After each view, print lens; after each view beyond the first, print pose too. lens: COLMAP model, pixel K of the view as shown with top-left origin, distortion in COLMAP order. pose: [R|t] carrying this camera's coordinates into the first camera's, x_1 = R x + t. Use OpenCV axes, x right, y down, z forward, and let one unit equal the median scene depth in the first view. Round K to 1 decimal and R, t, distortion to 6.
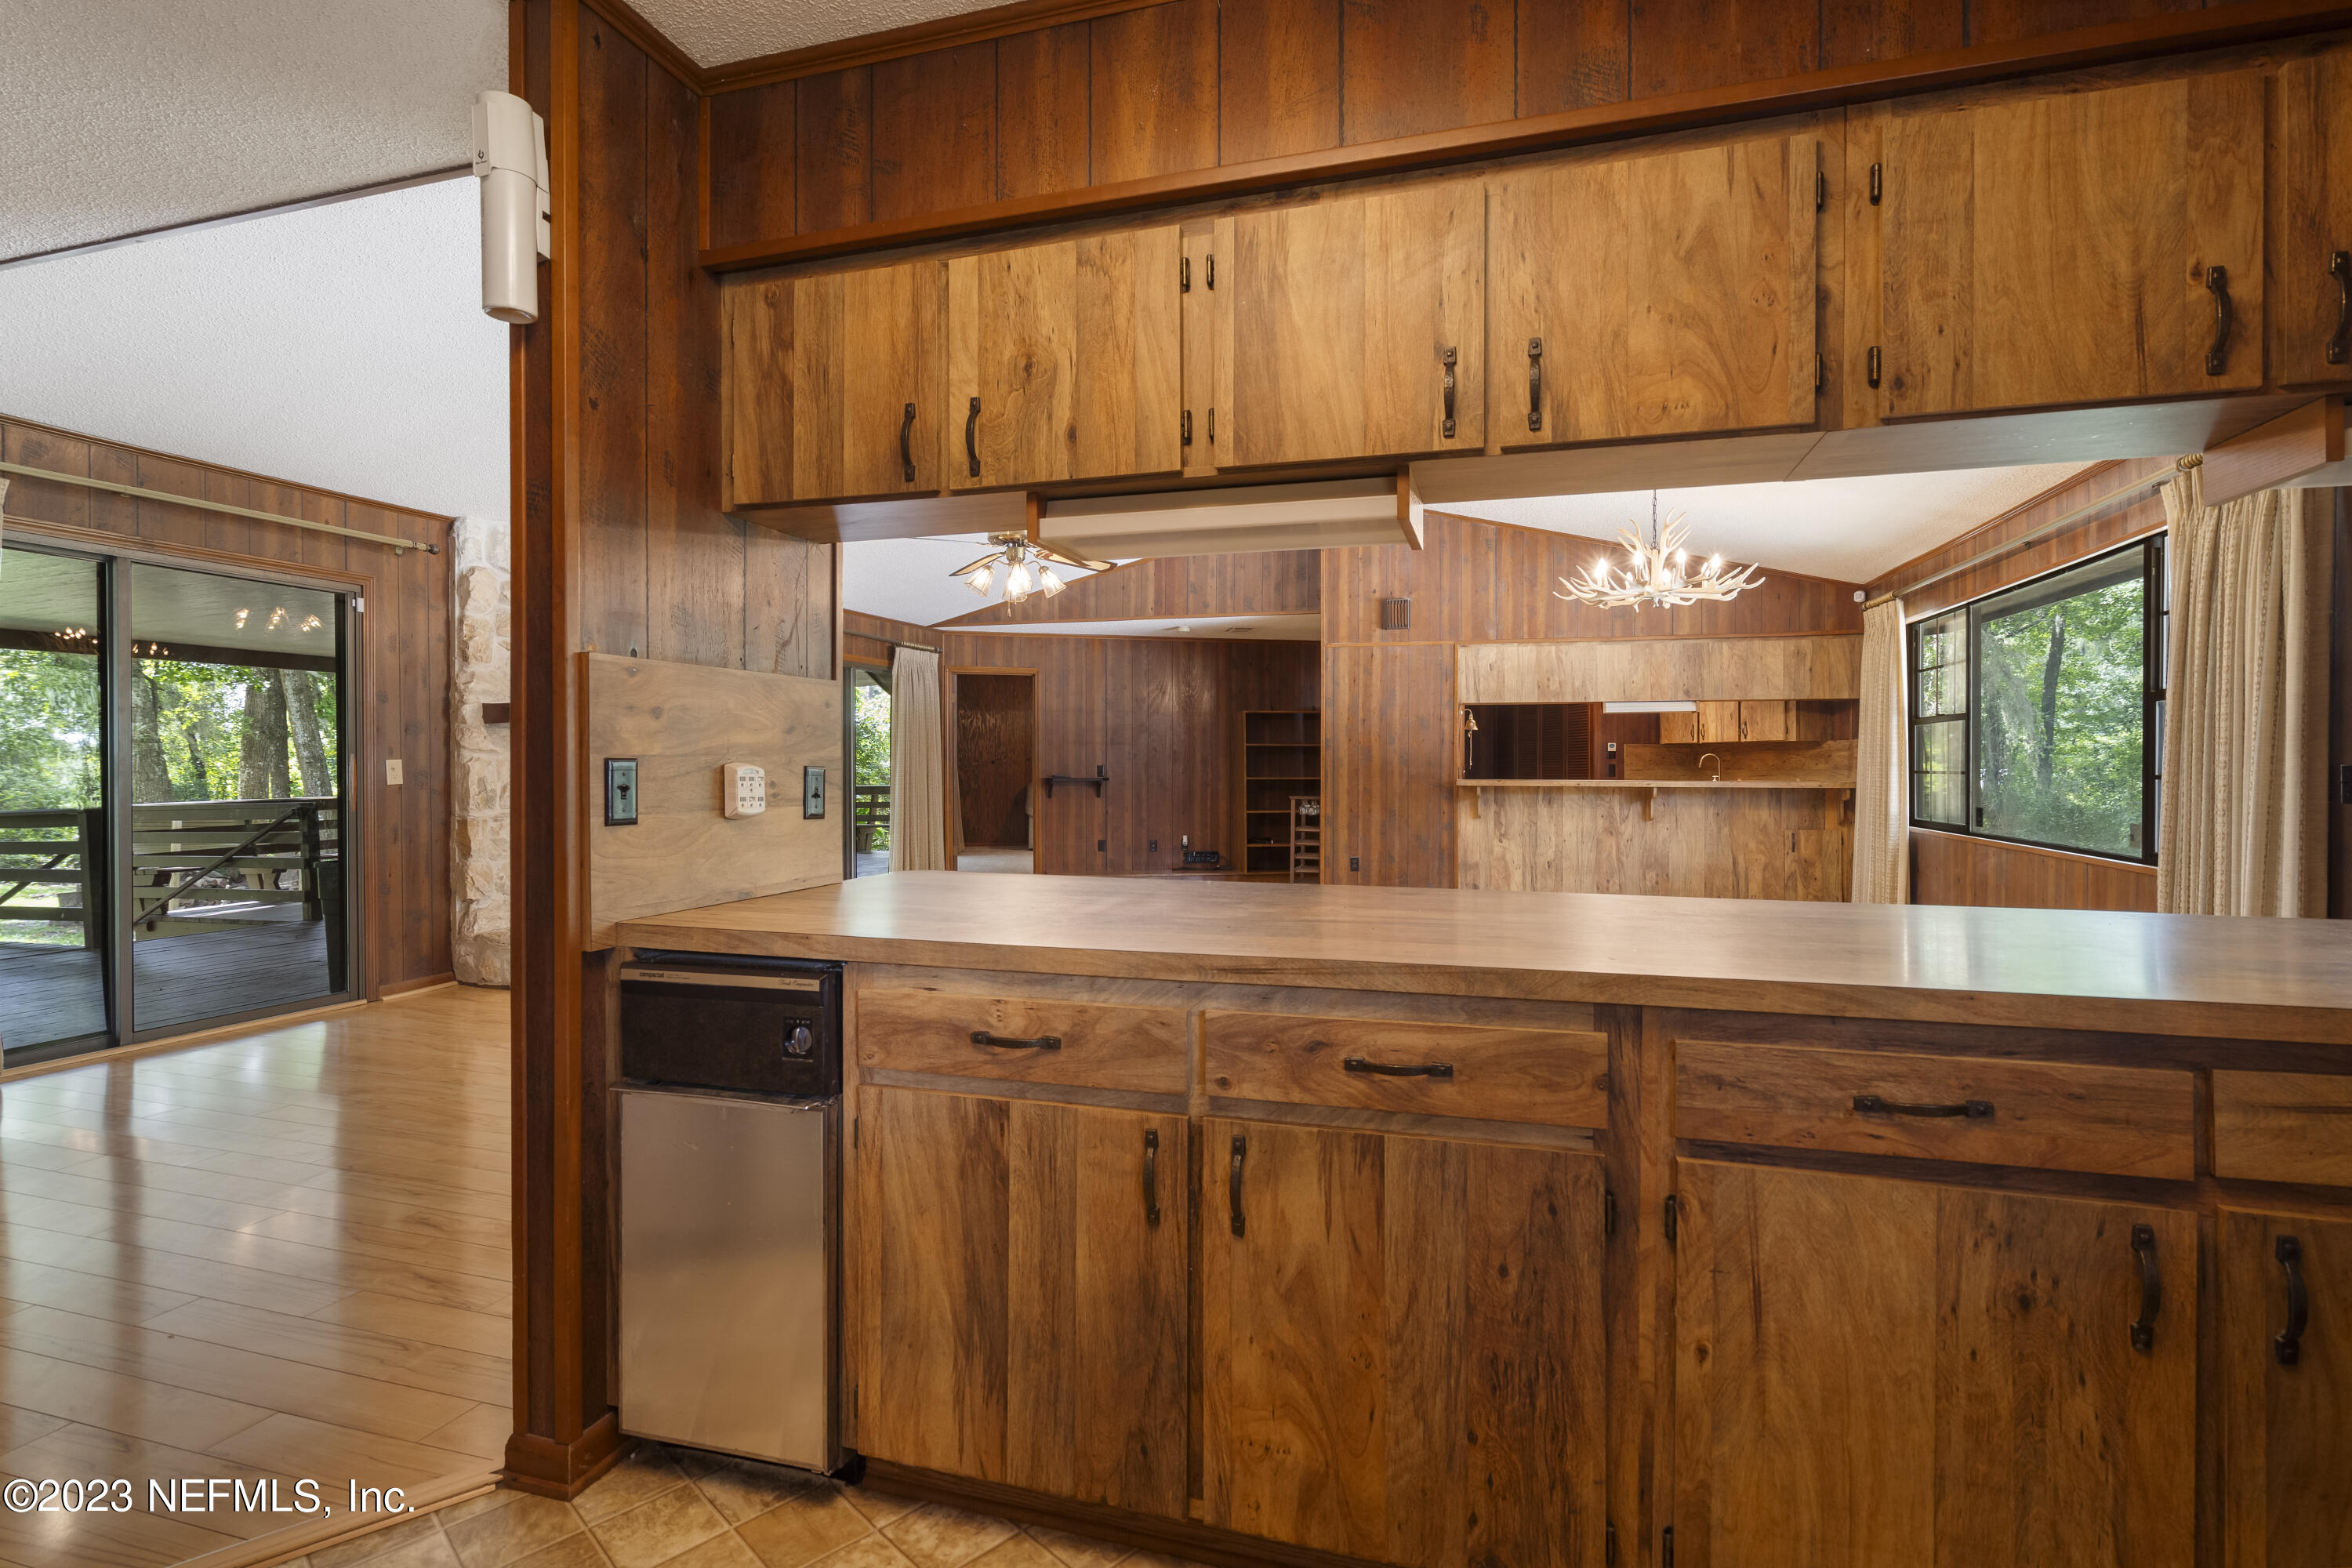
lens RADIAL K [[1115.1, 0, 1179.2], [0, 1115.1, 752.2], [0, 0, 1]] dist [-0.000531, 0.005797]
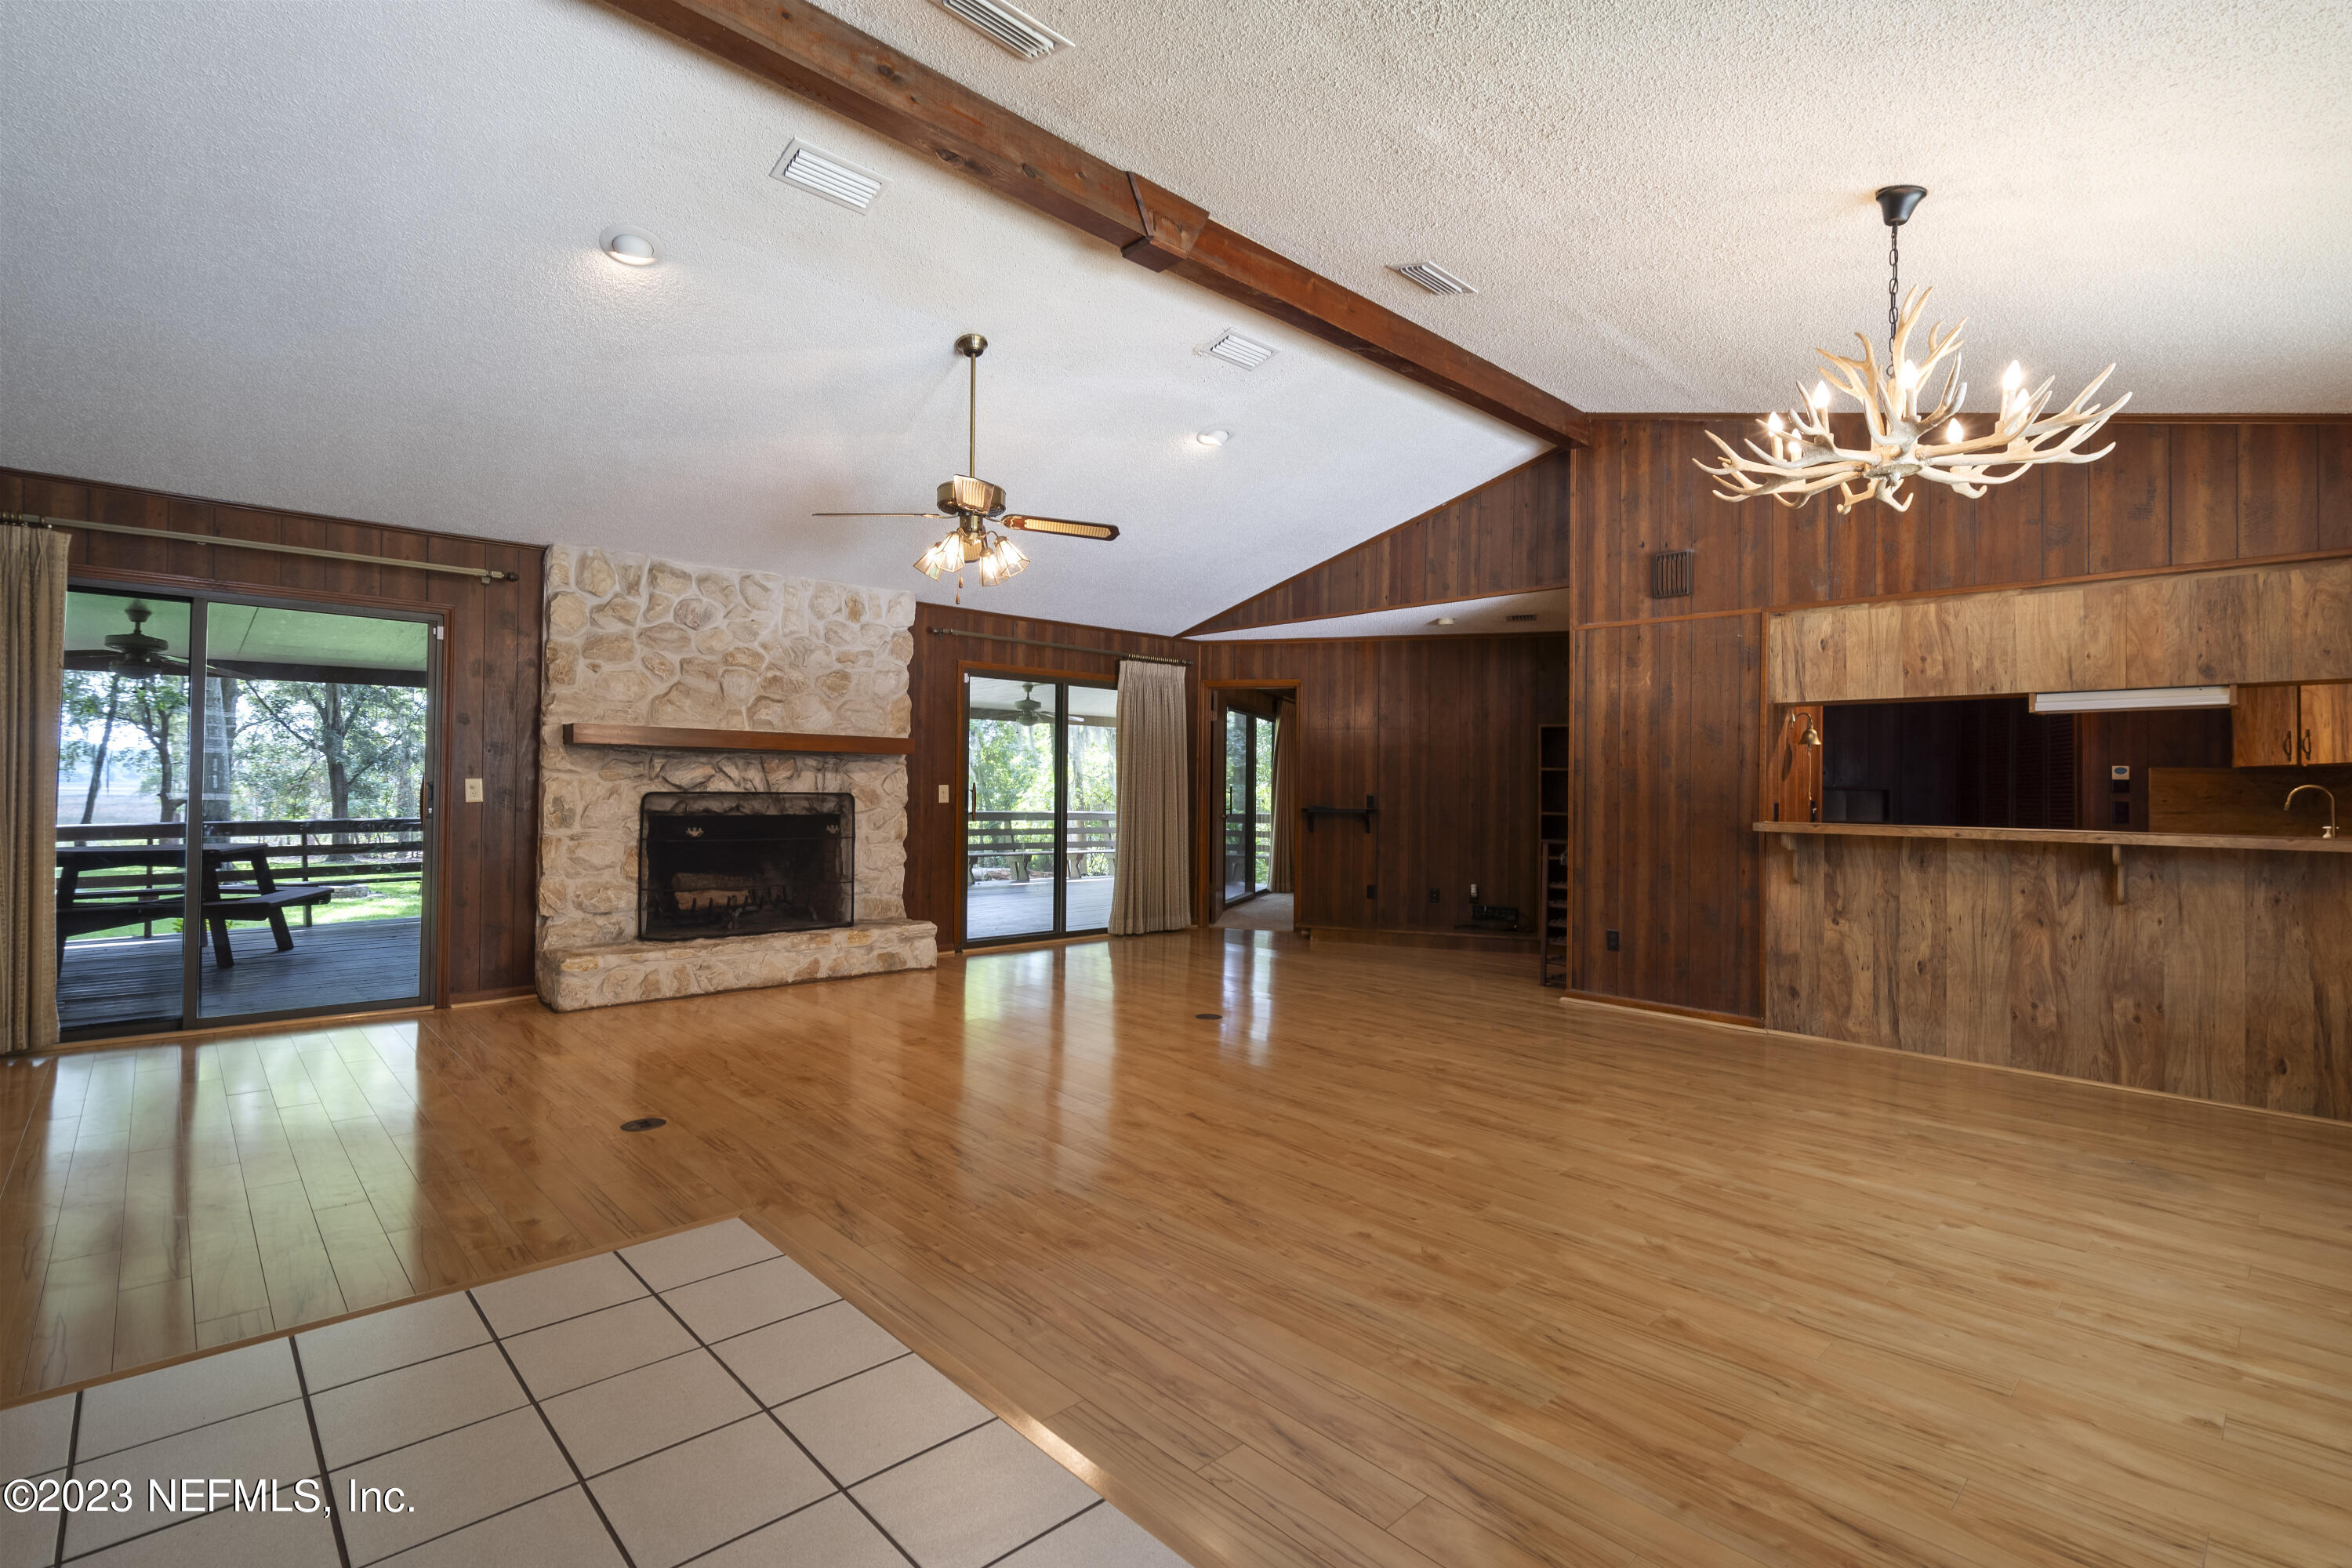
lens RADIAL K [[1115.1, 0, 1179.2], [0, 1115.1, 752.2], [0, 0, 1]] dist [-0.000531, 0.005797]
pose [[0.877066, -0.006019, -0.480332, 0.262588], [-0.006196, 0.999697, -0.023841, 0.001893], [0.480329, 0.023887, 0.876763, 0.270999]]
